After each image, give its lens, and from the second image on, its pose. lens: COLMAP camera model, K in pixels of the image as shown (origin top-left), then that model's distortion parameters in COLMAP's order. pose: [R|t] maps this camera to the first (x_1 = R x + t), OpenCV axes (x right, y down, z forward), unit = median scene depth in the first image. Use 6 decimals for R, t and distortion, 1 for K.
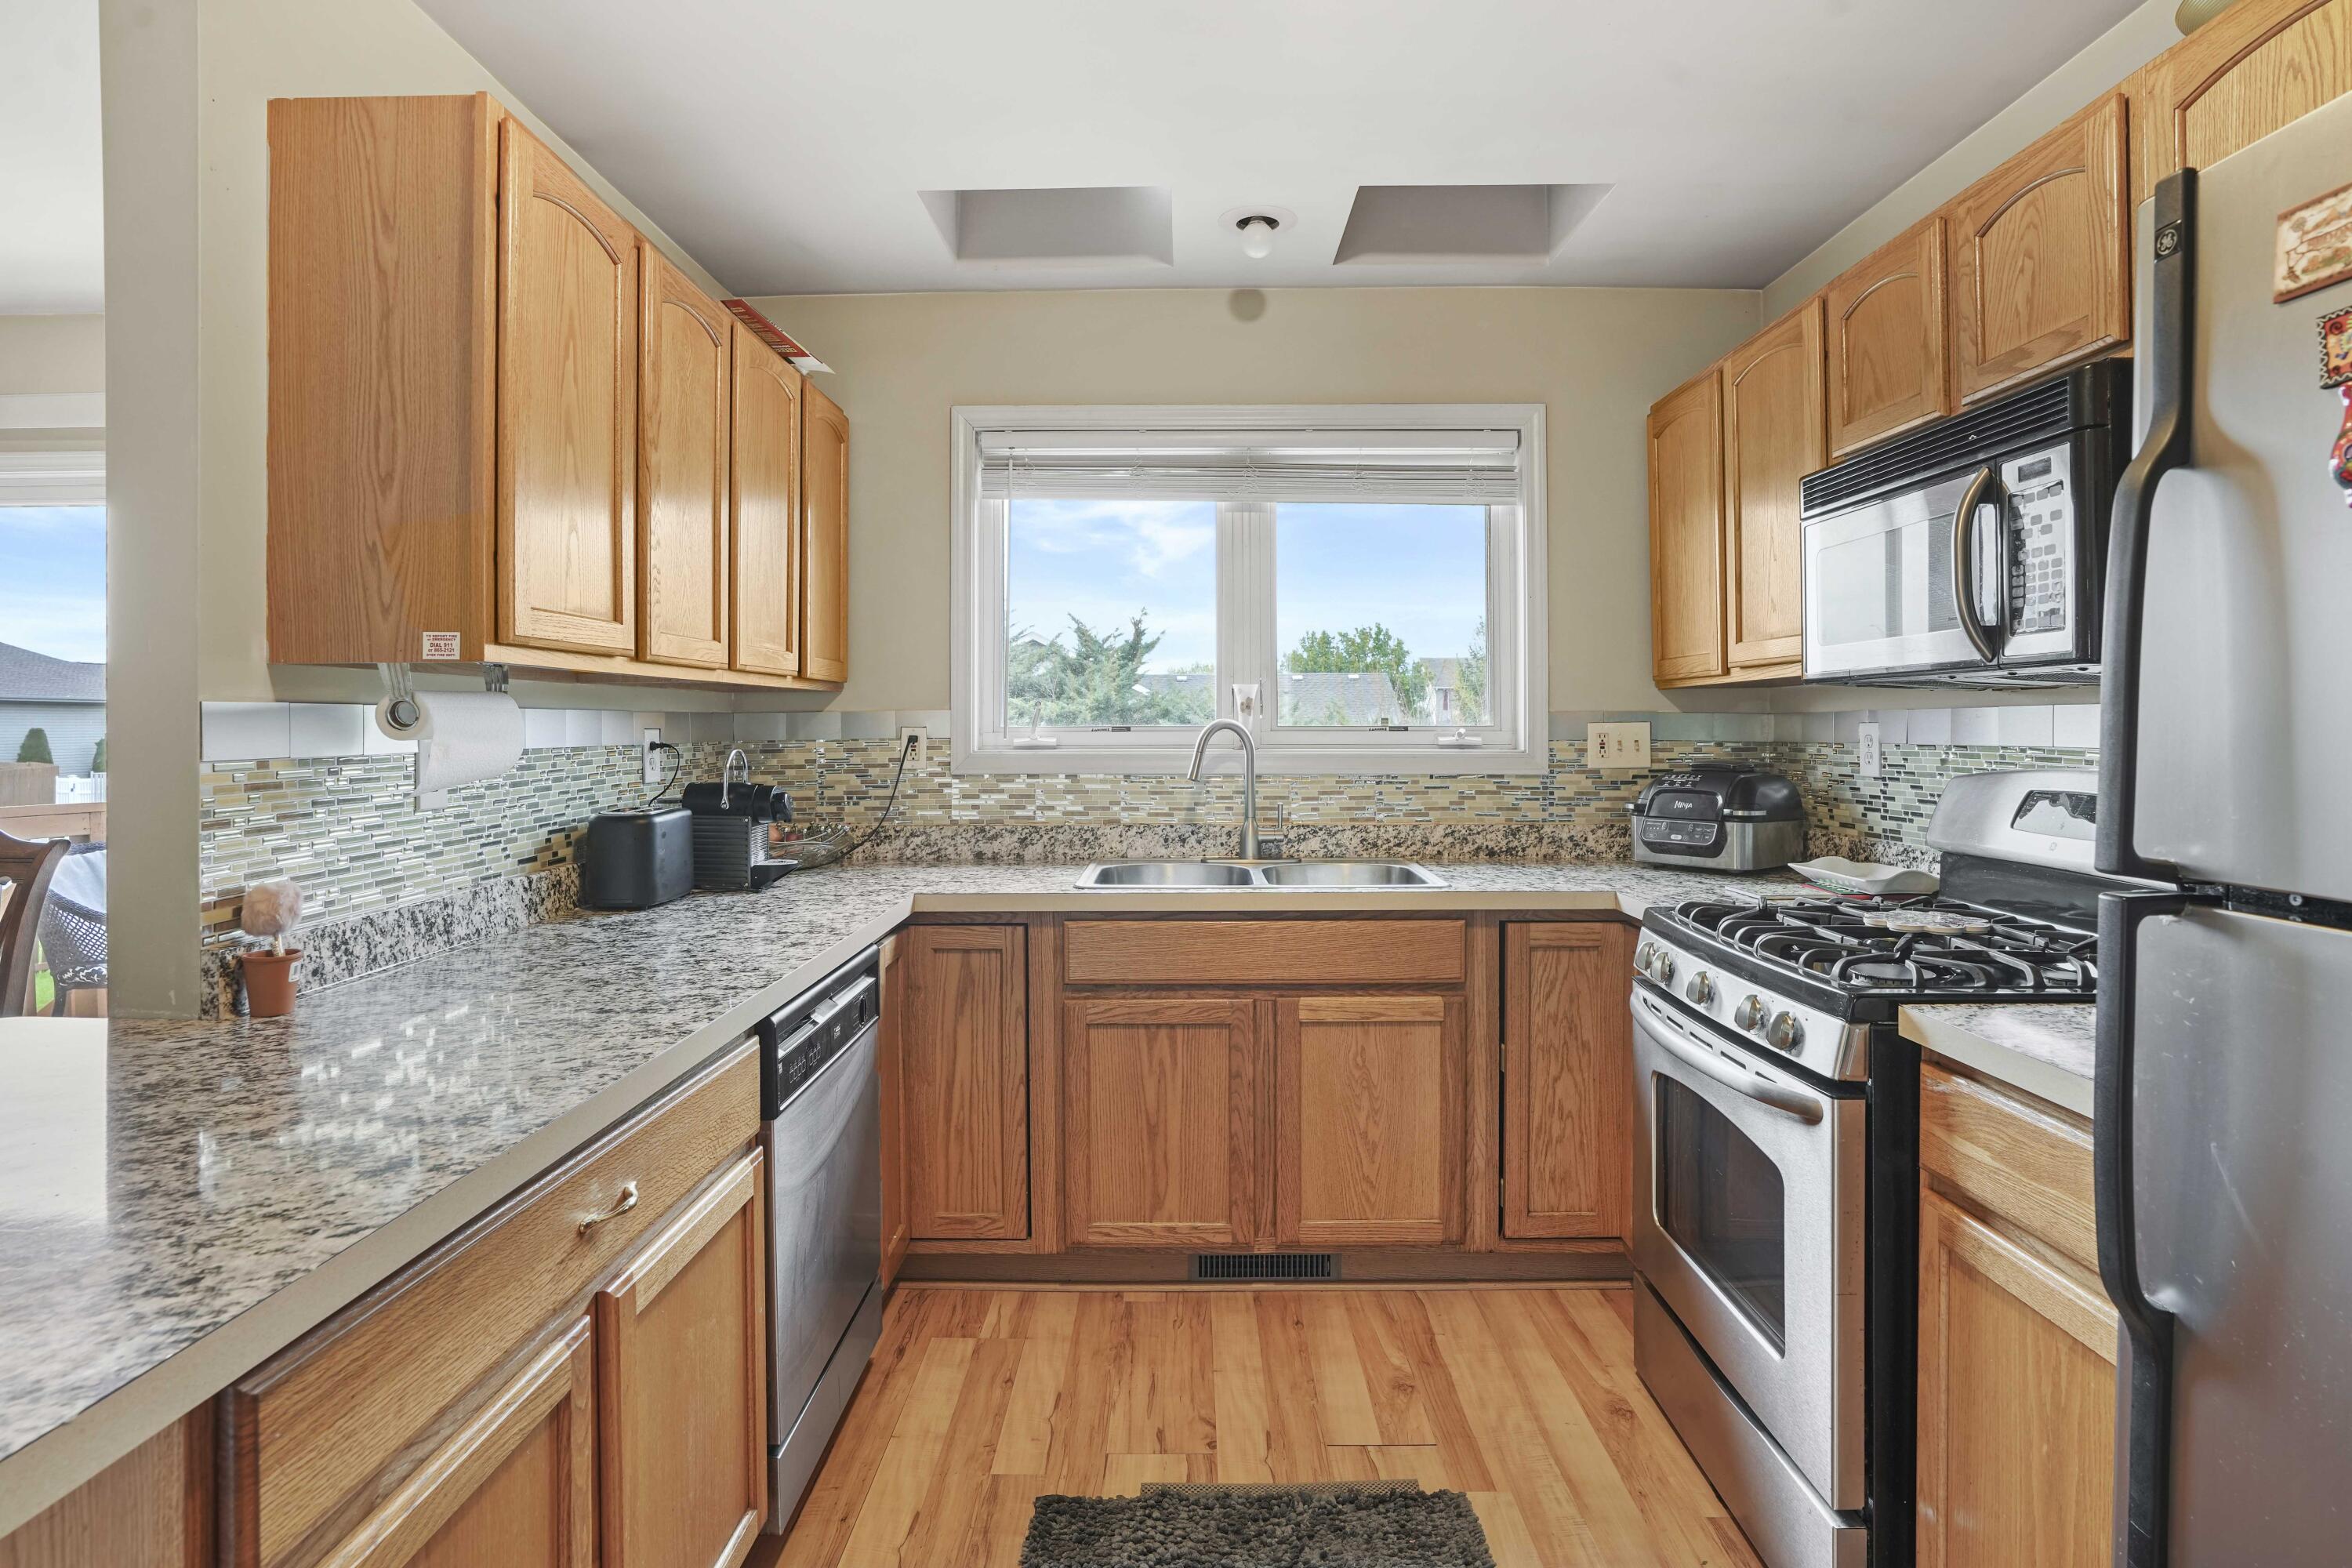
lens RADIAL K [[1213.7, 0, 1175.0], [0, 1213.7, 722.2], [0, 0, 1]] dist [-0.038816, 0.007389]
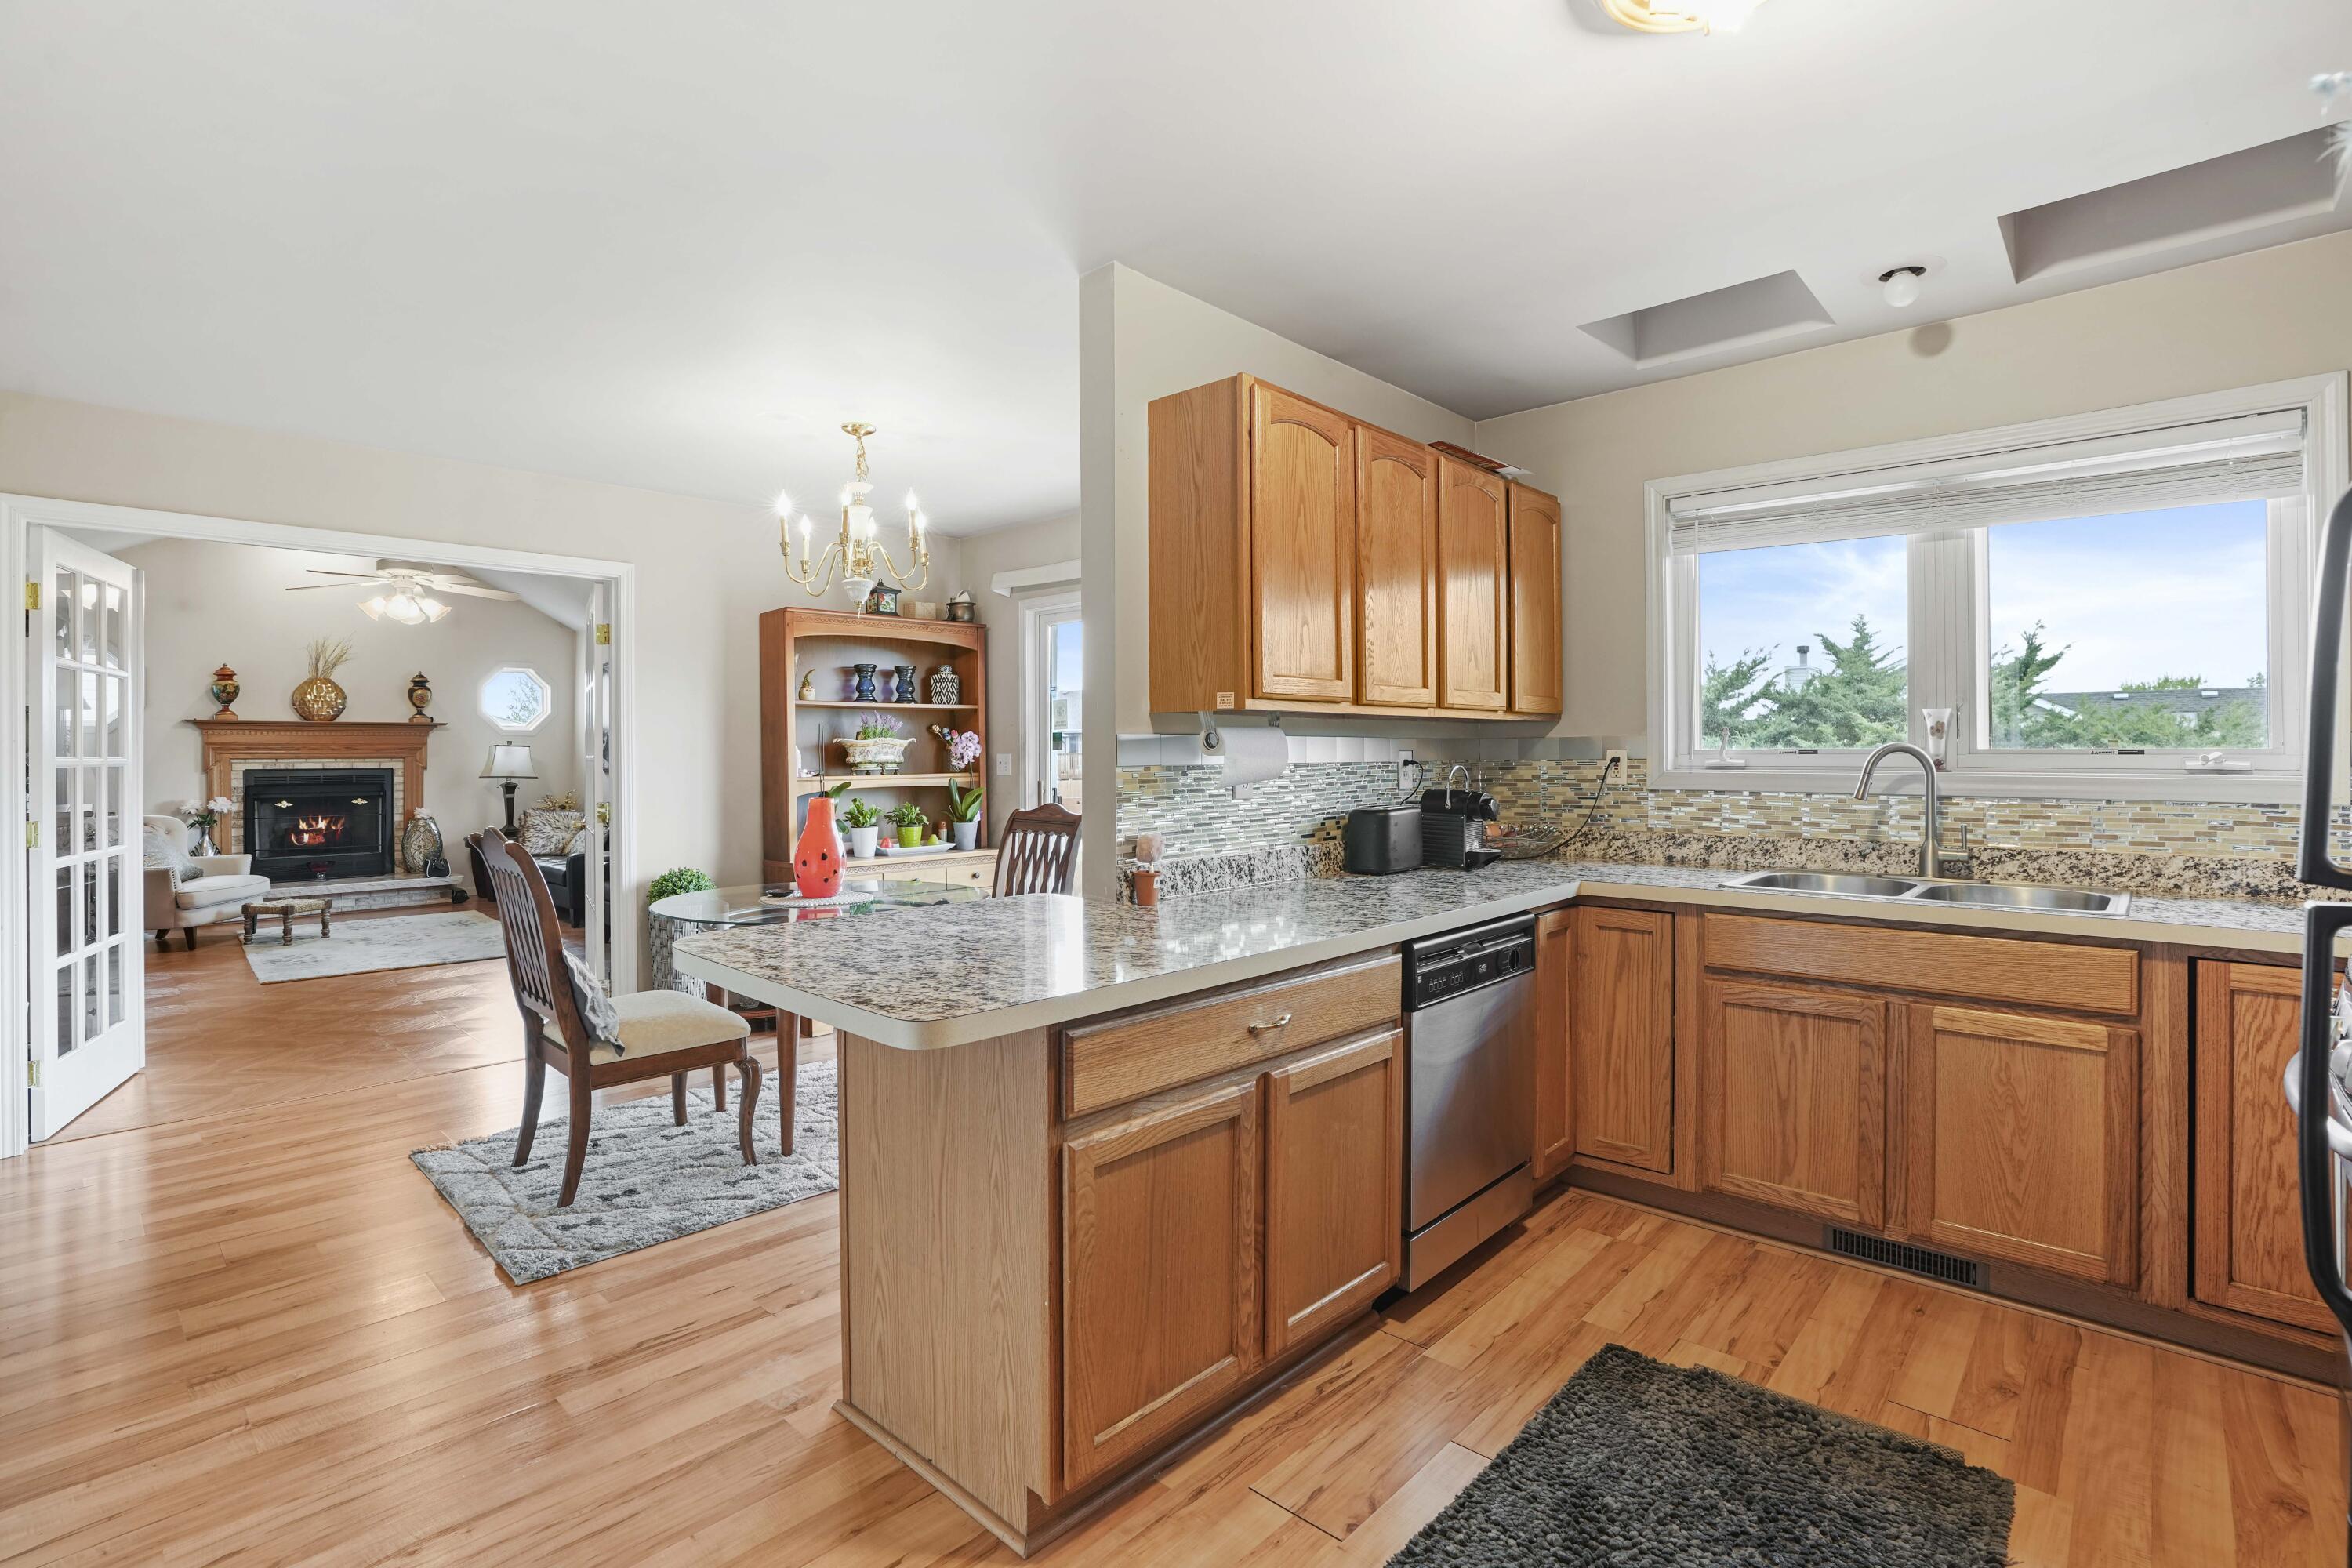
lens RADIAL K [[1093.5, 0, 1178.3], [0, 1093.5, 751.7], [0, 0, 1]] dist [-0.055144, 0.017940]
pose [[0.742247, 0.001612, -0.670124, 0.234643], [0.000885, 0.999994, 0.003386, 0.002498], [0.670126, -0.003106, 0.742241, -0.126390]]
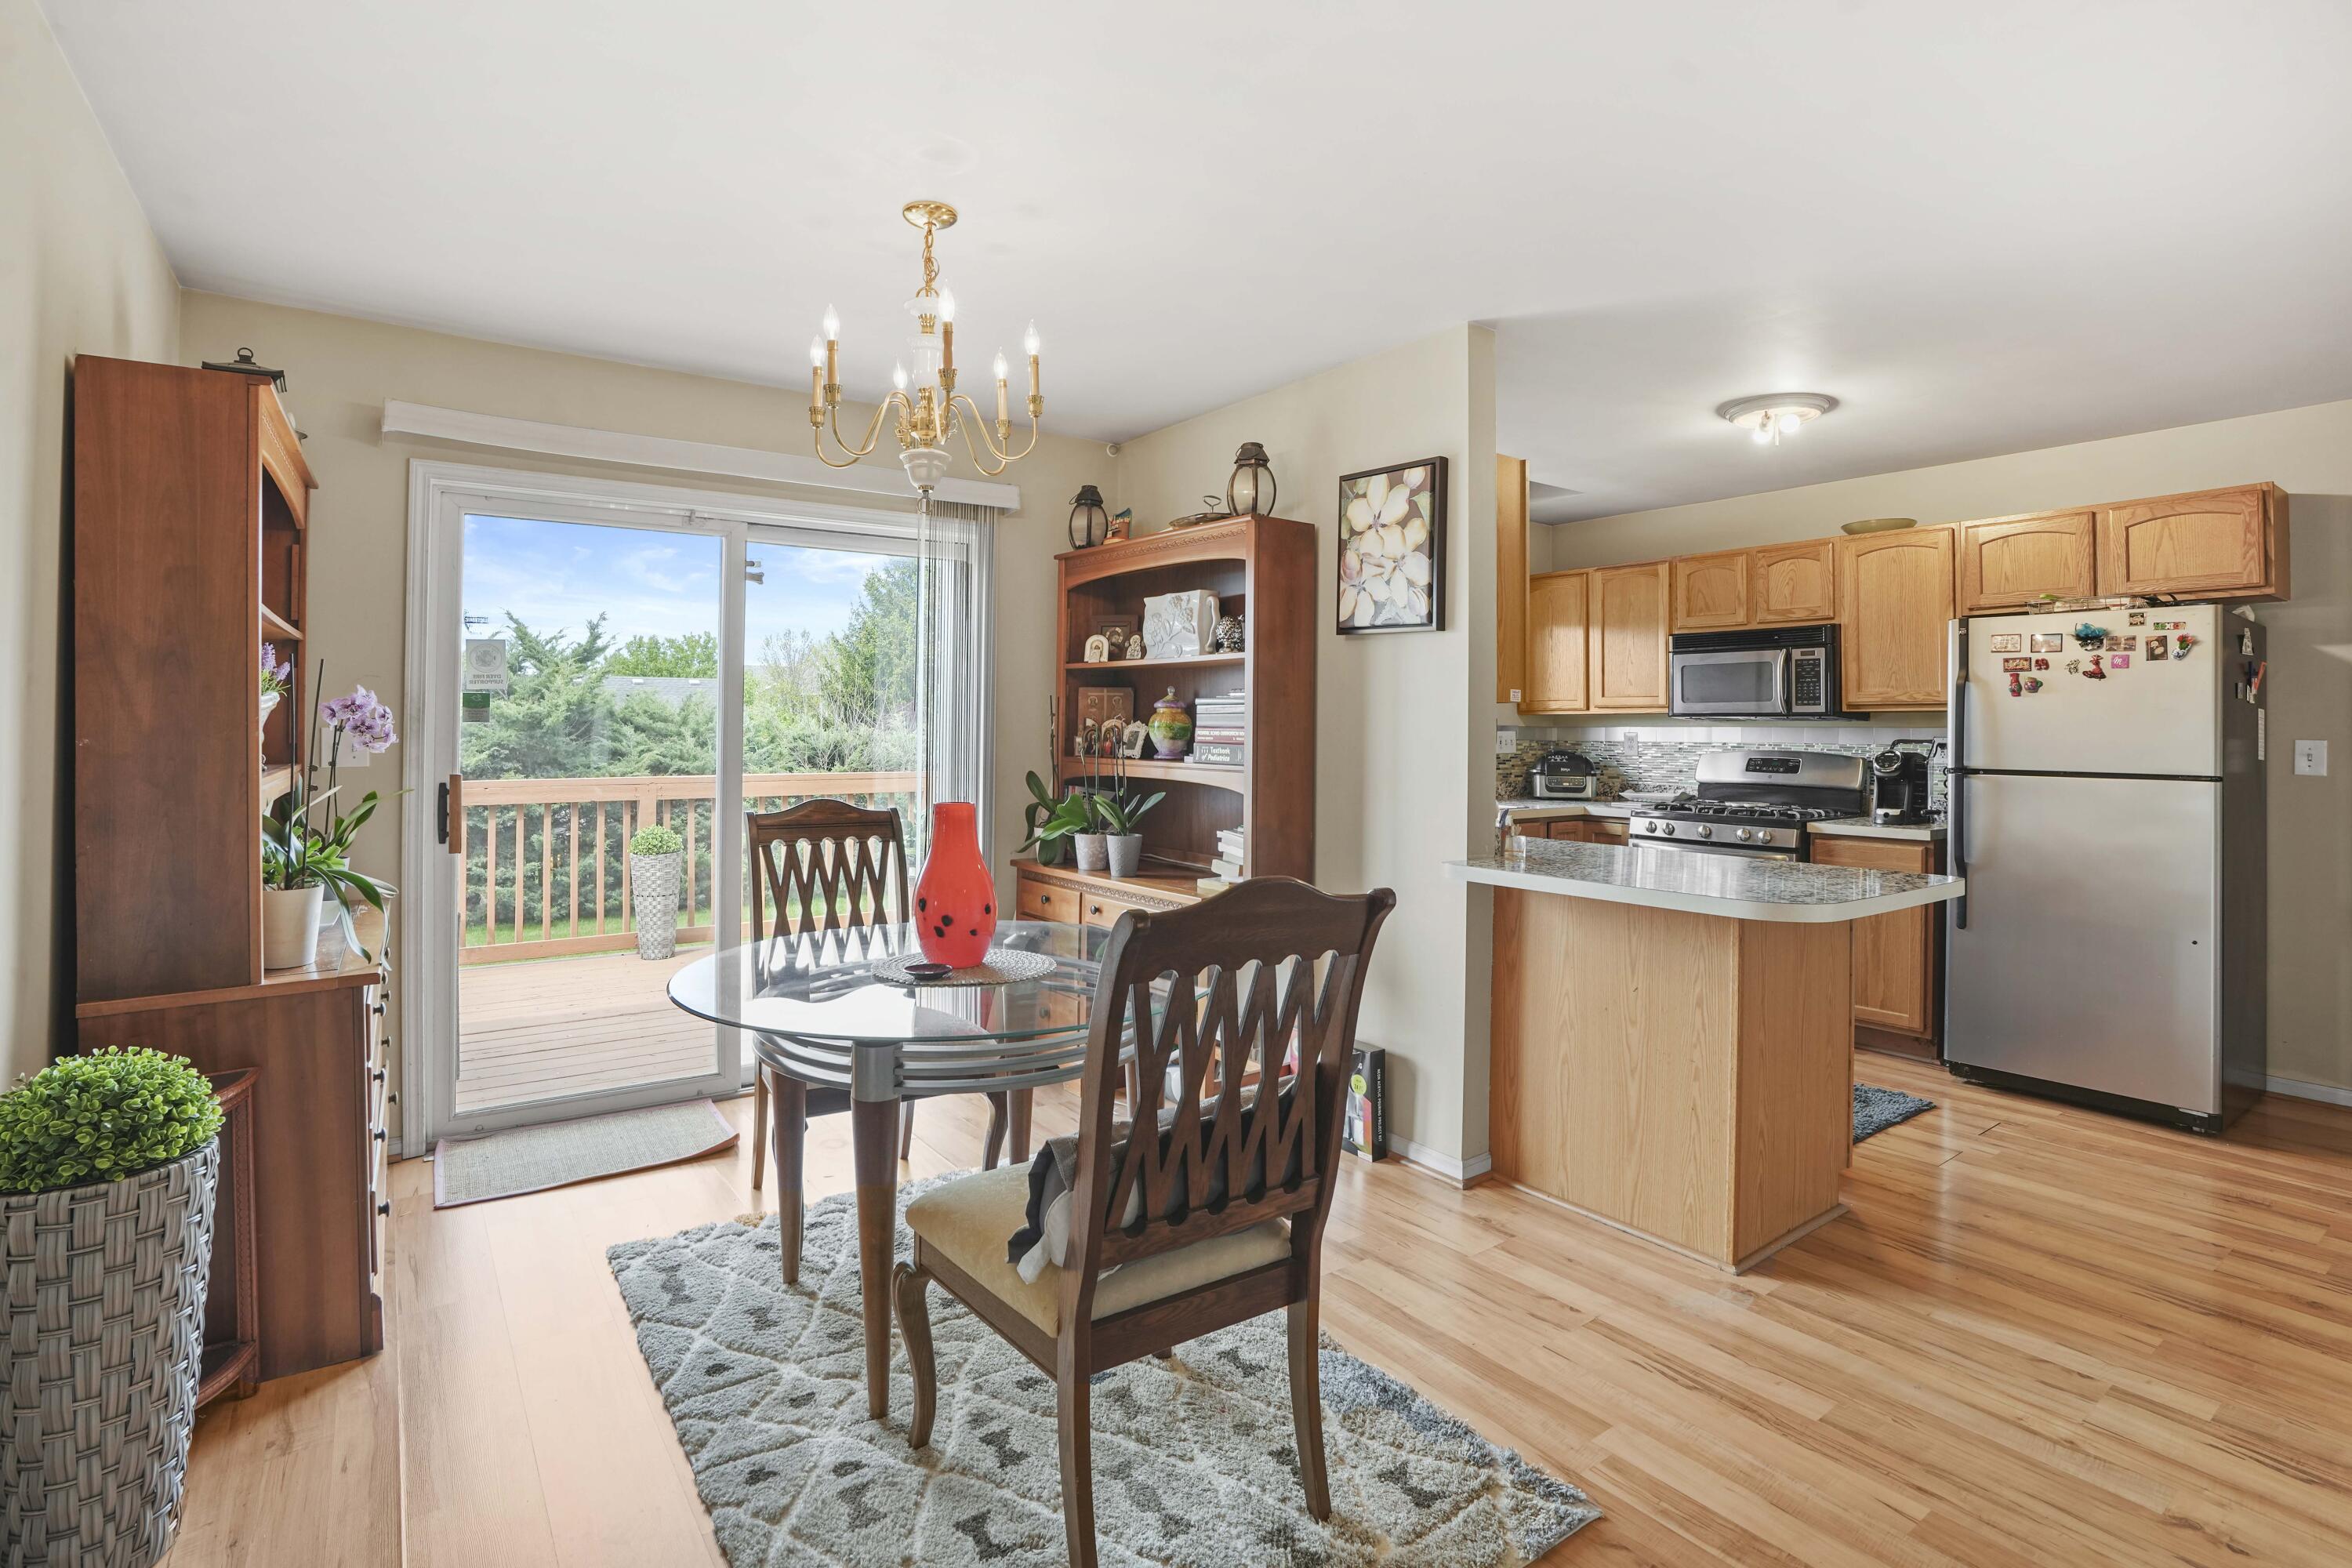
lens RADIAL K [[1093.5, 0, 1157.3], [0, 1093.5, 715.3], [0, 0, 1]] dist [-0.055144, 0.017940]
pose [[0.812451, 0.017278, 0.582773, -1.447407], [-0.011286, 0.999840, -0.013910, 0.007202], [-0.582920, 0.004724, 0.812516, -0.186459]]
